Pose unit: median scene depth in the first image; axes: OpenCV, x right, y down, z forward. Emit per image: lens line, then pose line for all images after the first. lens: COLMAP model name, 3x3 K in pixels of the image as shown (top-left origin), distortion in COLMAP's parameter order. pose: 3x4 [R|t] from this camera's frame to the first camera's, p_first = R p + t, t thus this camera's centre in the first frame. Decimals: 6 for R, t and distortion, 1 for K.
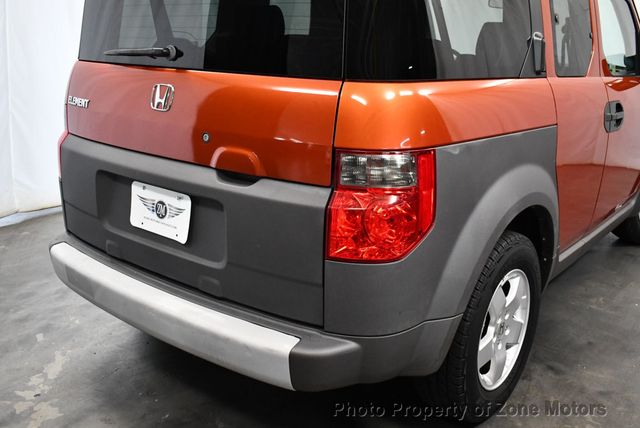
lens RADIAL K [[646.3, 0, 318.8], [0, 646.3, 214.1], [0, 0, 1]] dist [-0.095478, 0.000000]
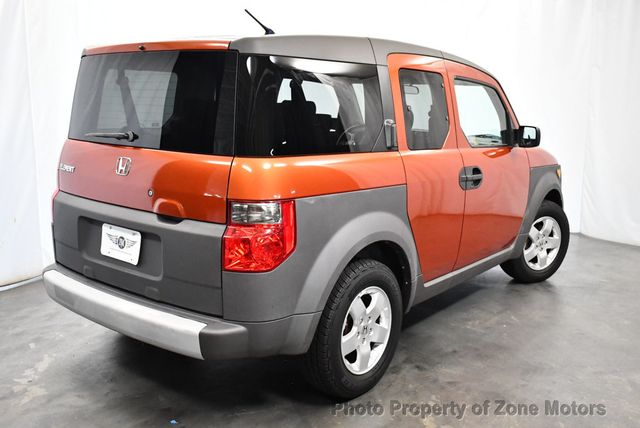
lens RADIAL K [[646.3, 0, 321.0], [0, 646.3, 213.1], [0, 0, 1]] dist [-0.095478, 0.000000]
pose [[0.999833, 0.000314, 0.018273, 0.171203], [0.001458, 0.995297, -0.096864, 0.064725], [-0.018217, 0.096875, 0.995130, -0.436054]]
